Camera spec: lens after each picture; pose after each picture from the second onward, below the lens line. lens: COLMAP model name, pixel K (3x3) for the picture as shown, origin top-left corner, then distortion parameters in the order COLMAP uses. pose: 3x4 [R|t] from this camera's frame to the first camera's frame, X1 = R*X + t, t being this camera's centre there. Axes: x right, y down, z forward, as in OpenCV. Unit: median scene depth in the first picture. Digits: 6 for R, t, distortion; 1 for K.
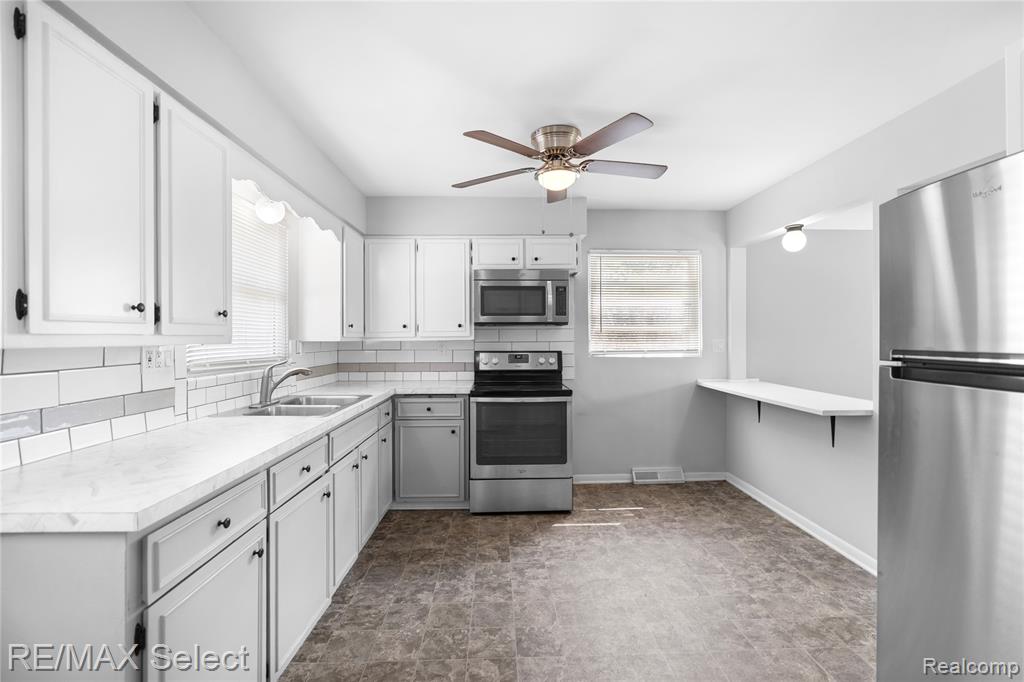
lens RADIAL K [[458.2, 0, 517.7], [0, 458.2, 340.8], [0, 0, 1]] dist [-0.004762, 0.001081]
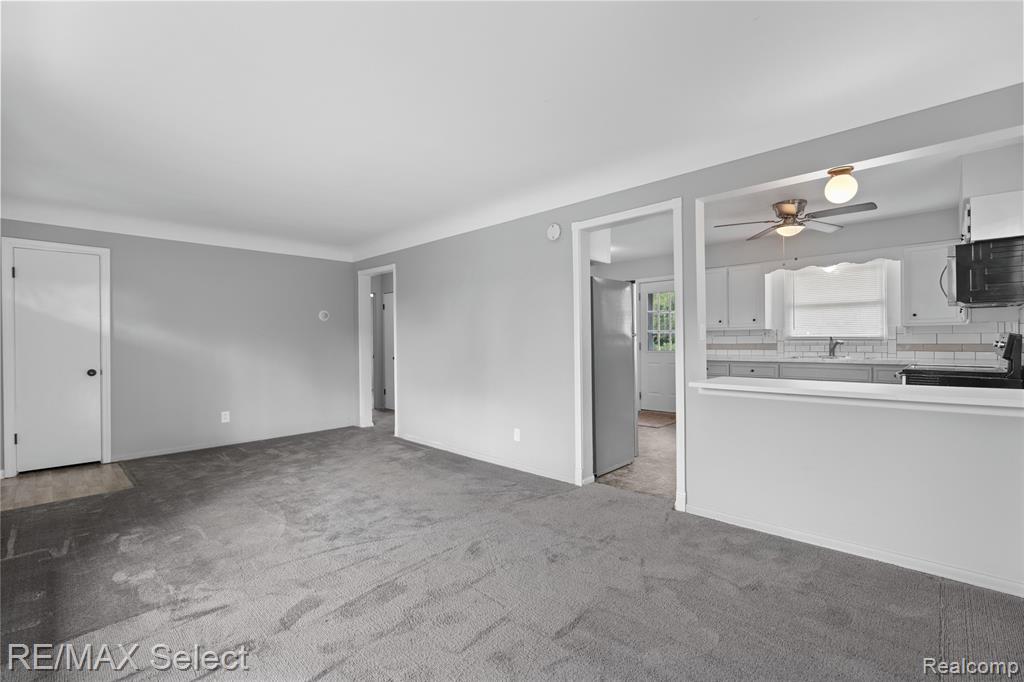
lens RADIAL K [[458.2, 0, 517.7], [0, 458.2, 340.8], [0, 0, 1]] dist [-0.004762, 0.001081]
pose [[-0.718354, 0.010821, -0.695594, 1.492282], [0.006951, 0.999941, 0.008376, 0.026587], [0.695644, 0.001182, -0.718386, 1.134891]]
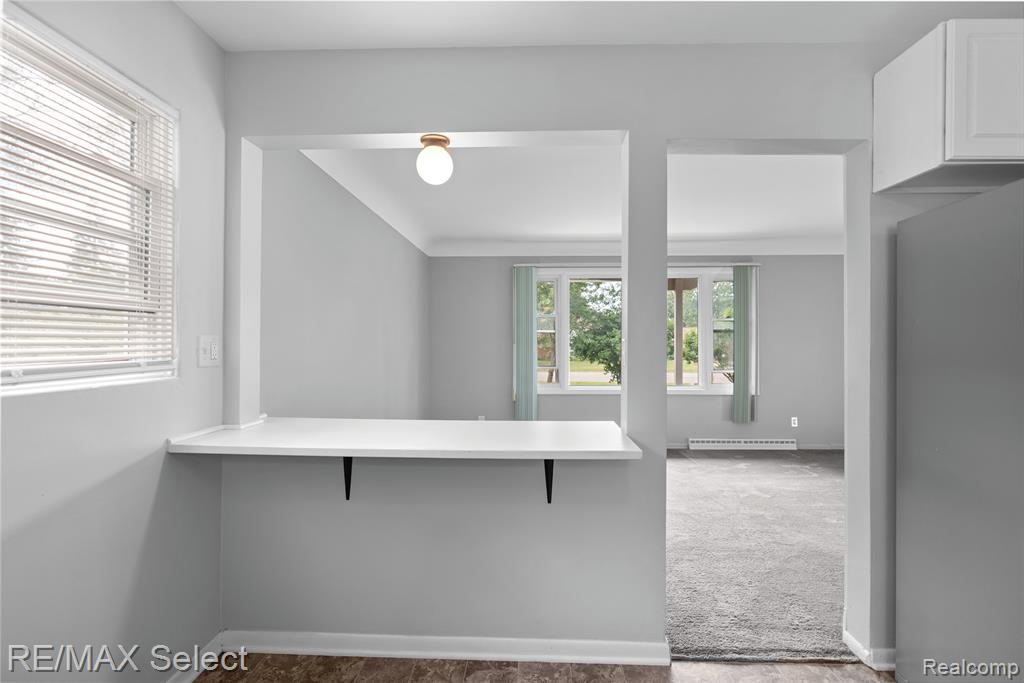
lens RADIAL K [[458.2, 0, 517.7], [0, 458.2, 341.3], [0, 0, 1]] dist [-0.004762, 0.001081]
pose [[0.075068, 0.003967, 0.997170, 0.034039], [0.006204, 0.999971, -0.004445, 0.005149], [-0.997159, 0.006521, 0.075042, 0.824048]]
